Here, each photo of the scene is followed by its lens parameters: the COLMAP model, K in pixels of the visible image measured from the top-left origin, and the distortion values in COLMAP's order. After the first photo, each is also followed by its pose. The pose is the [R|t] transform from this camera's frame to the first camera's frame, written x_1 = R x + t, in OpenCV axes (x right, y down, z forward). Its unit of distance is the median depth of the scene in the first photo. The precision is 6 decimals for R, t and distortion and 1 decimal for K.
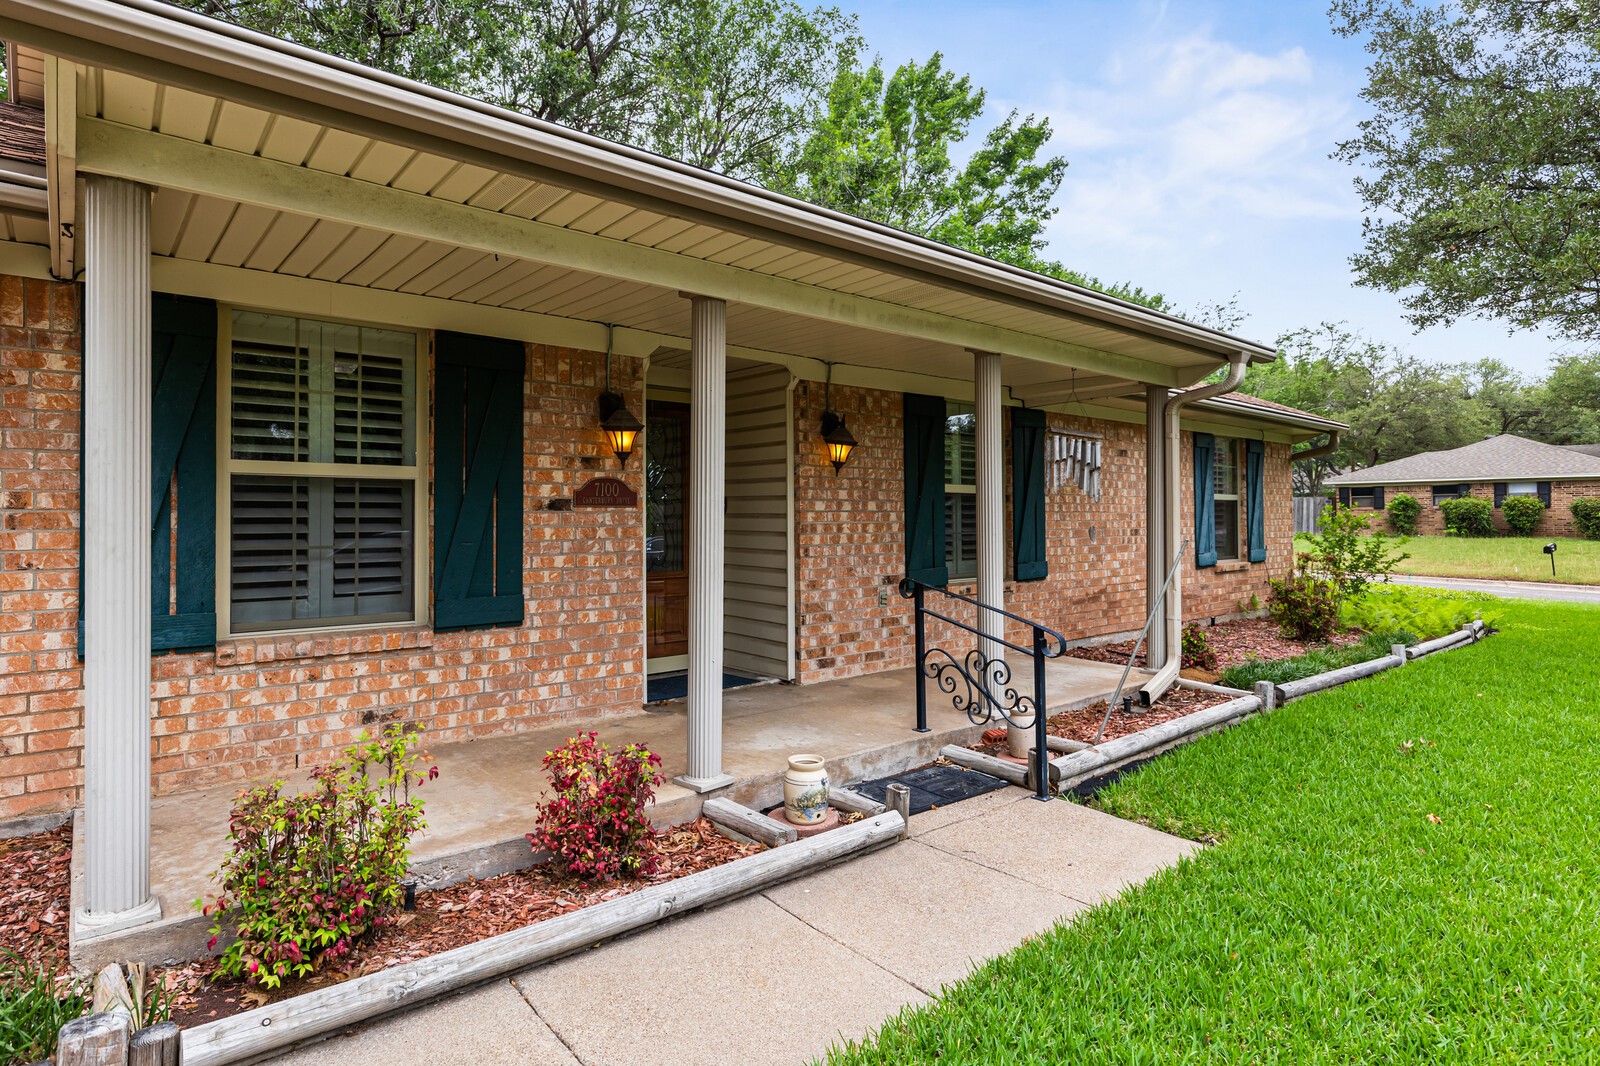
lens RADIAL K [[851.7, 0, 788.9], [0, 851.7, 505.7], [0, 0, 1]] dist [0.005316, 0.000554]
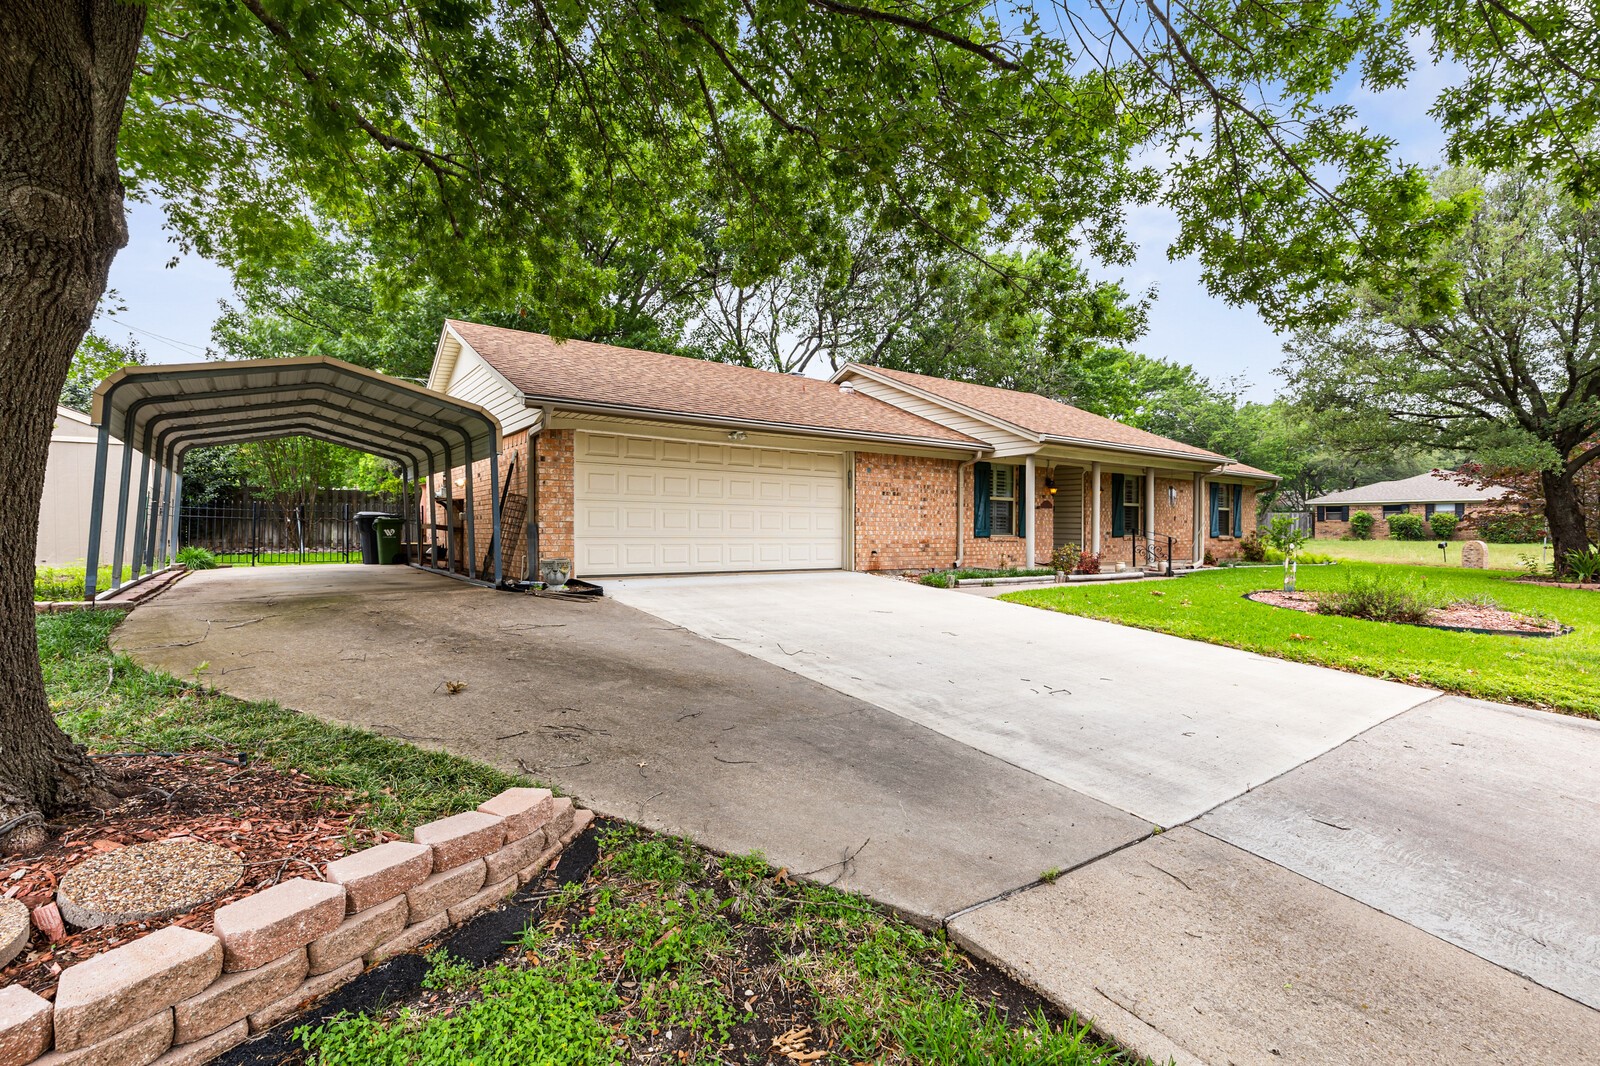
lens RADIAL K [[726.9, 0, 793.6], [0, 726.9, 538.2], [0, 0, 1]] dist [0.009035, -0.000745]
pose [[0.997043, 0.010197, -0.076166, -0.826837], [-0.008218, 0.999622, 0.026251, 0.044690], [0.076405, -0.025547, 0.996750, -1.753274]]
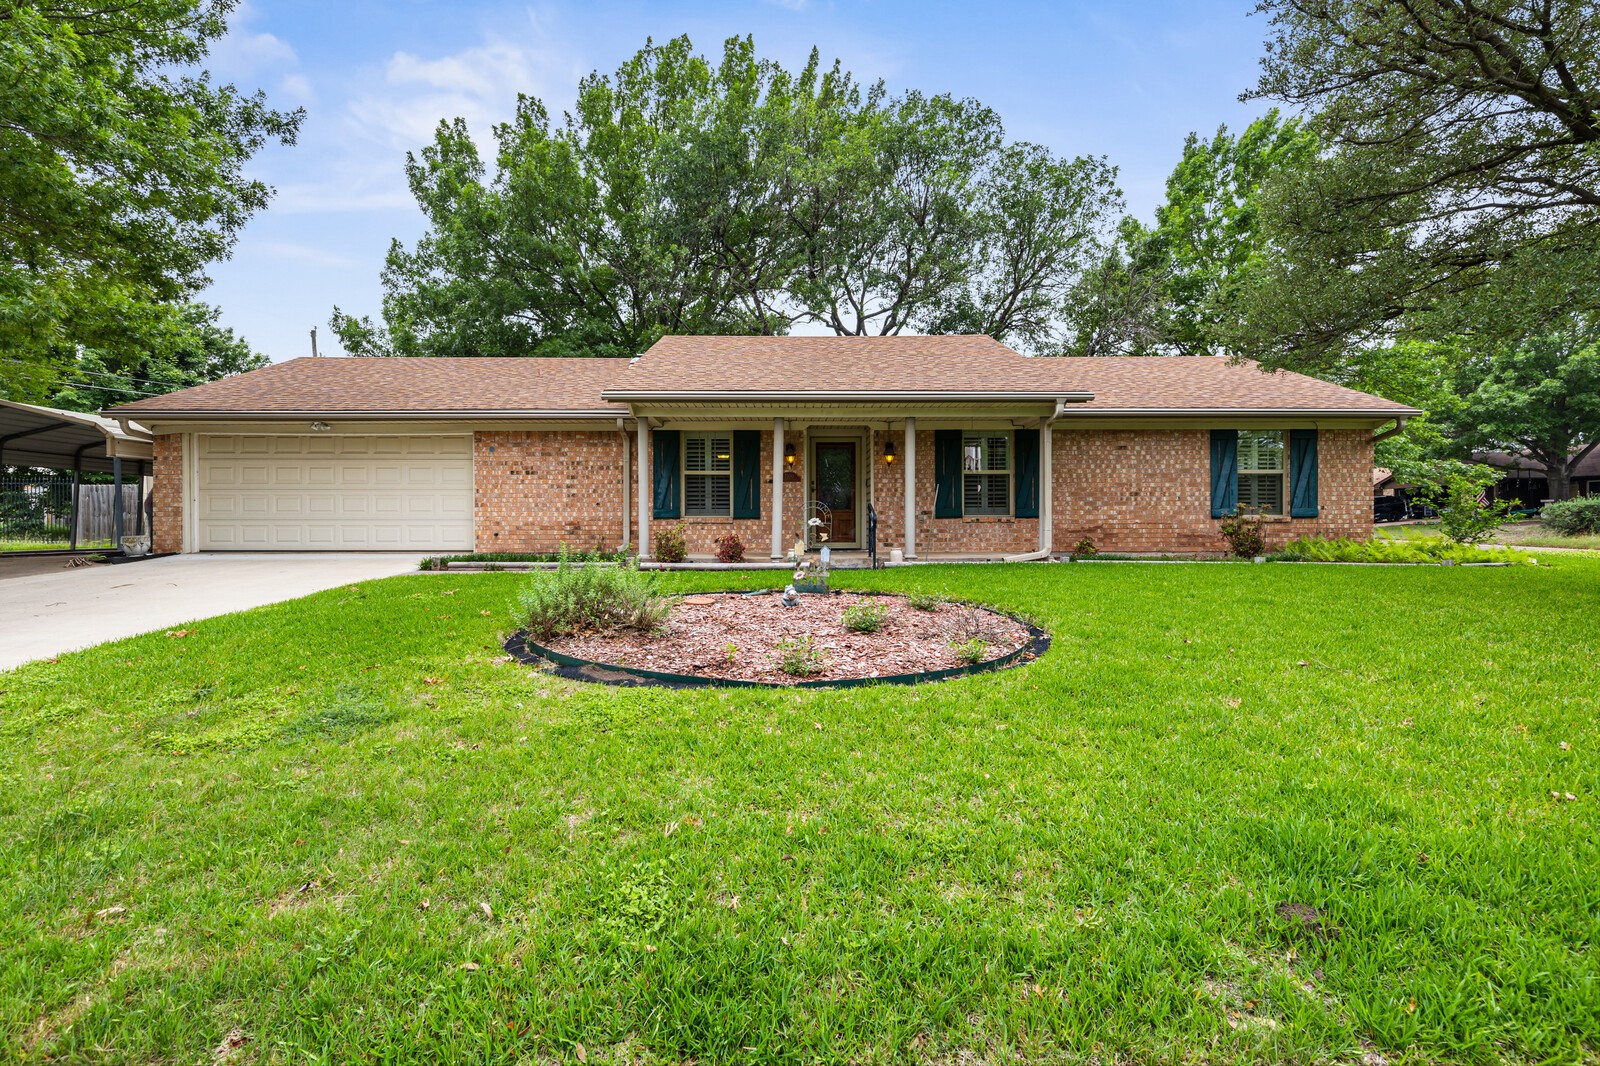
lens RADIAL K [[726.9, 0, 805.1], [0, 726.9, 534.2], [0, 0, 1]] dist [0.009035, -0.000745]
pose [[0.778299, 0.007271, -0.627852, 1.092667], [0.009301, 0.999690, 0.023106, 0.096633], [0.627825, -0.023823, 0.777989, -0.725266]]
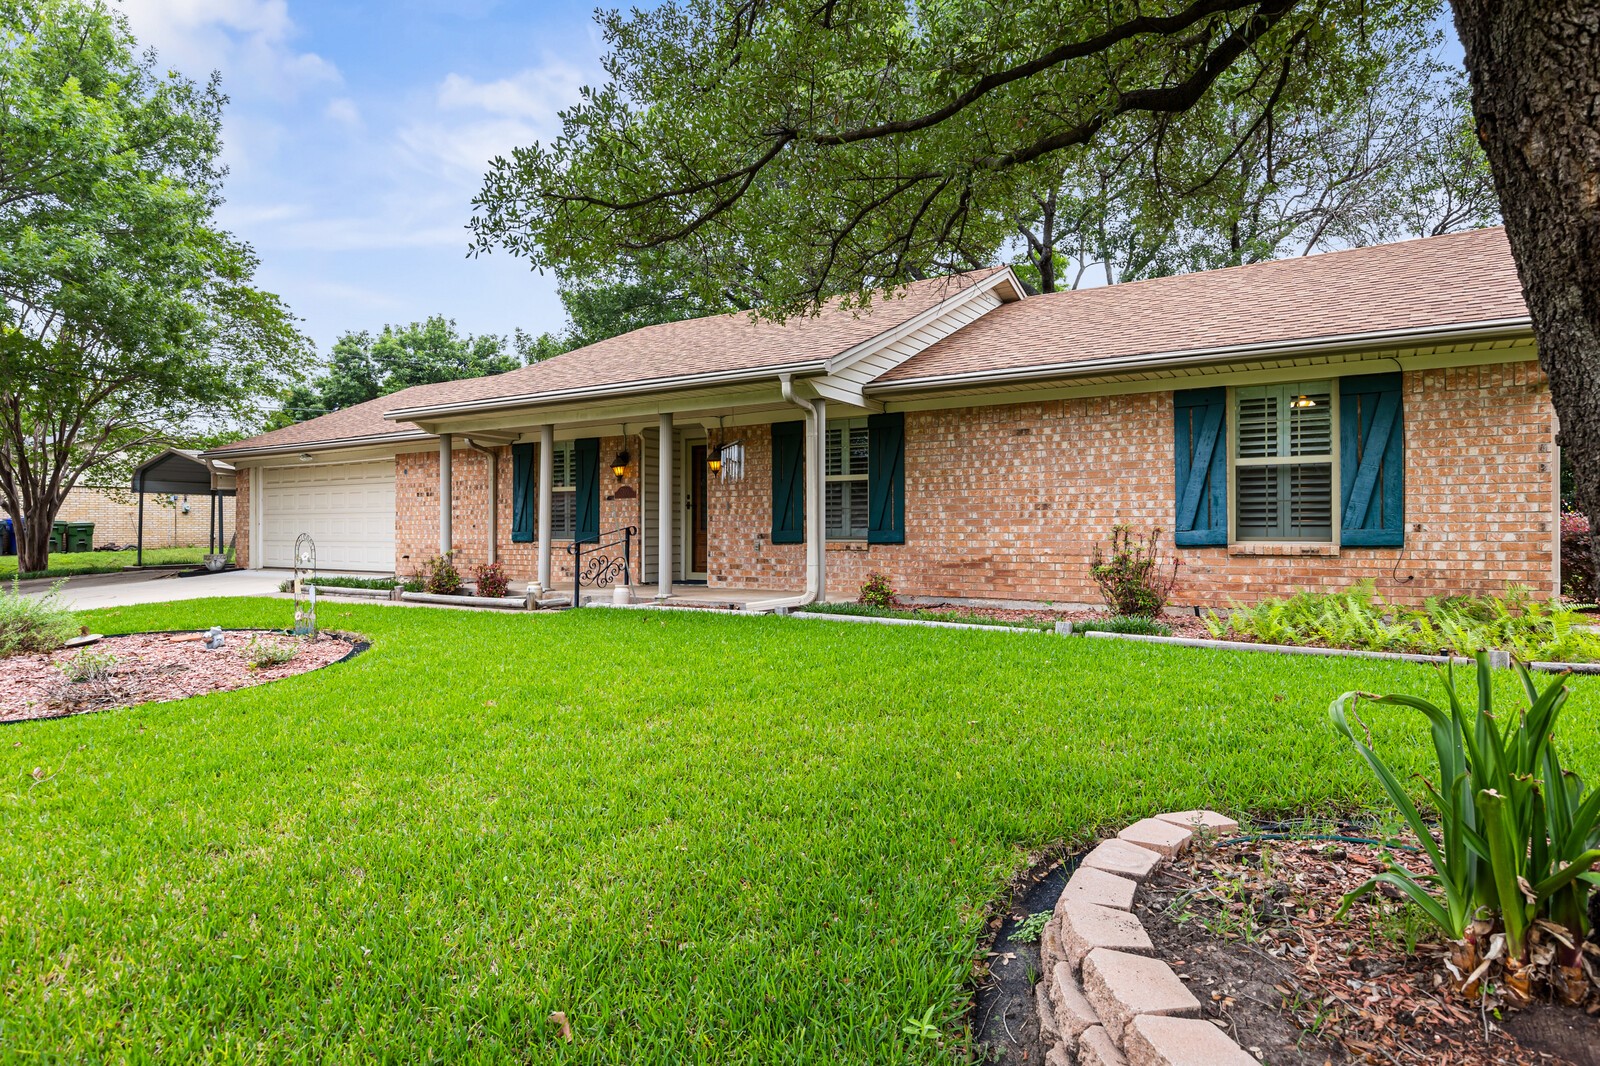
lens RADIAL K [[919.2, 0, 797.0], [0, 919.2, 530.3], [0, 0, 1]] dist [0.013302, -0.001545]
pose [[0.299646, -0.001641, -0.954049, 1.874421], [0.014316, 0.999894, 0.002776, 0.071211], [0.953943, -0.014490, 0.299637, 0.520200]]
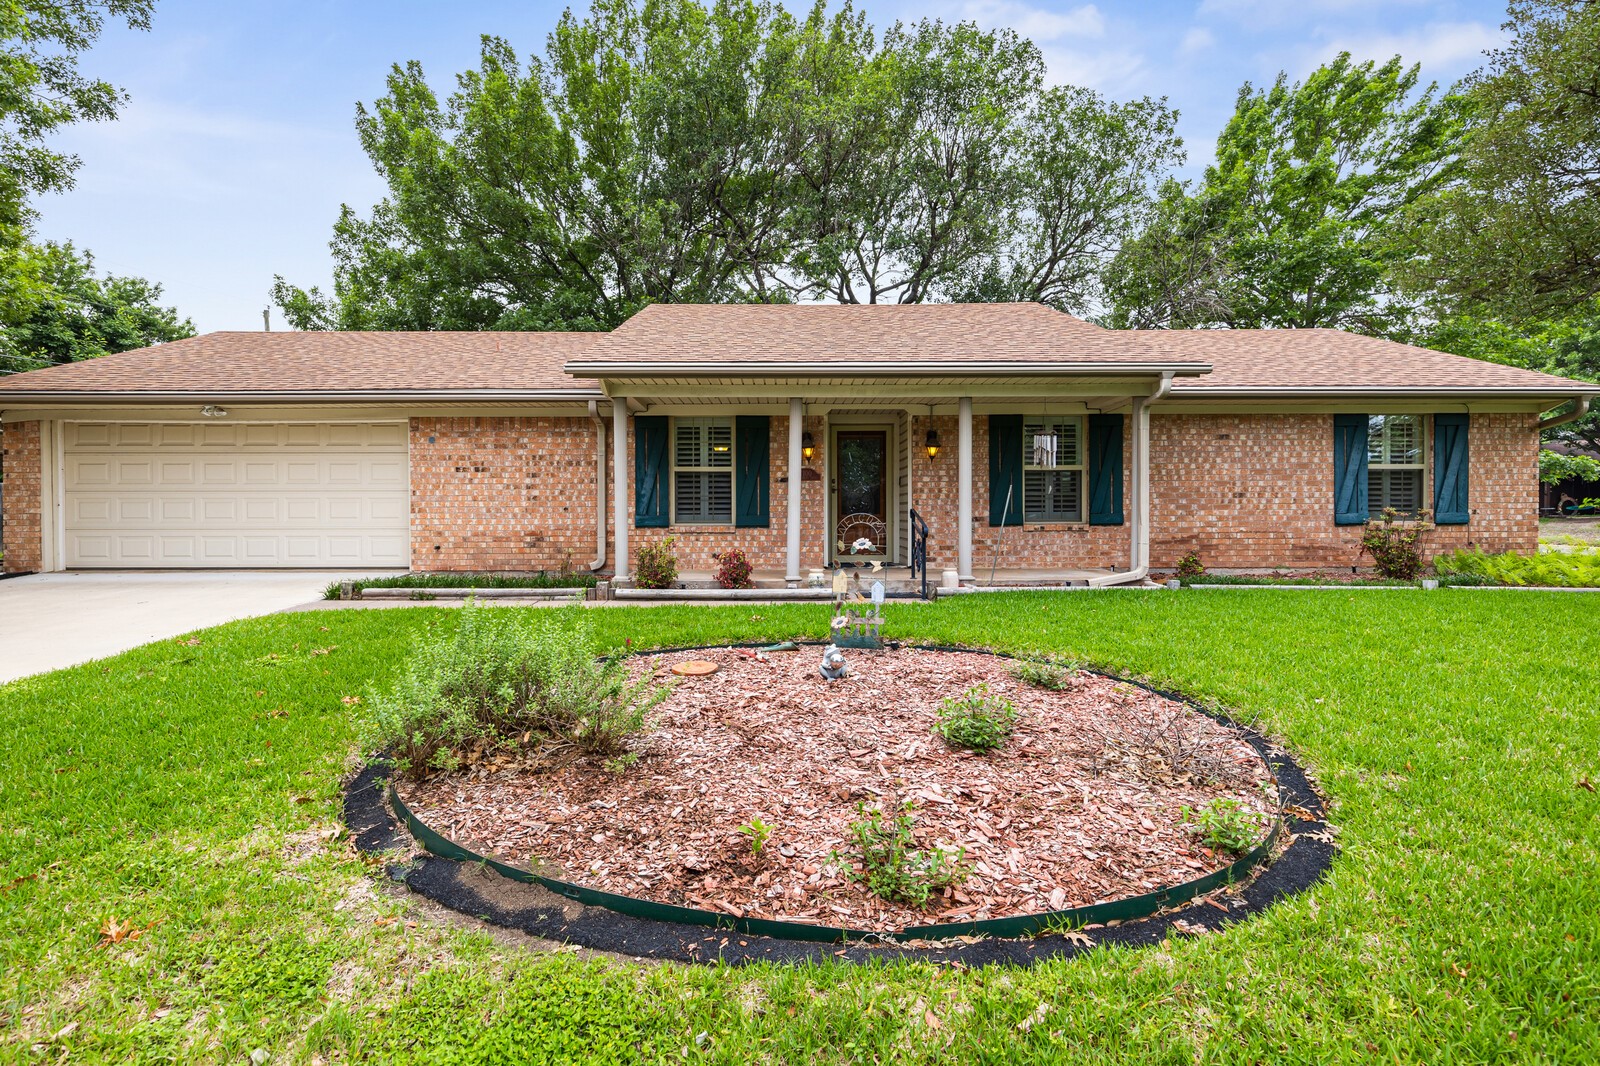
lens RADIAL K [[726.9, 0, 799.1], [0, 726.9, 533.0], [0, 0, 1]] dist [0.009035, -0.000745]
pose [[0.778847, 0.011321, -0.627112, 0.798838], [0.010880, 0.999443, 0.031555, 0.063724], [0.627120, -0.031400, 0.778290, -0.453568]]
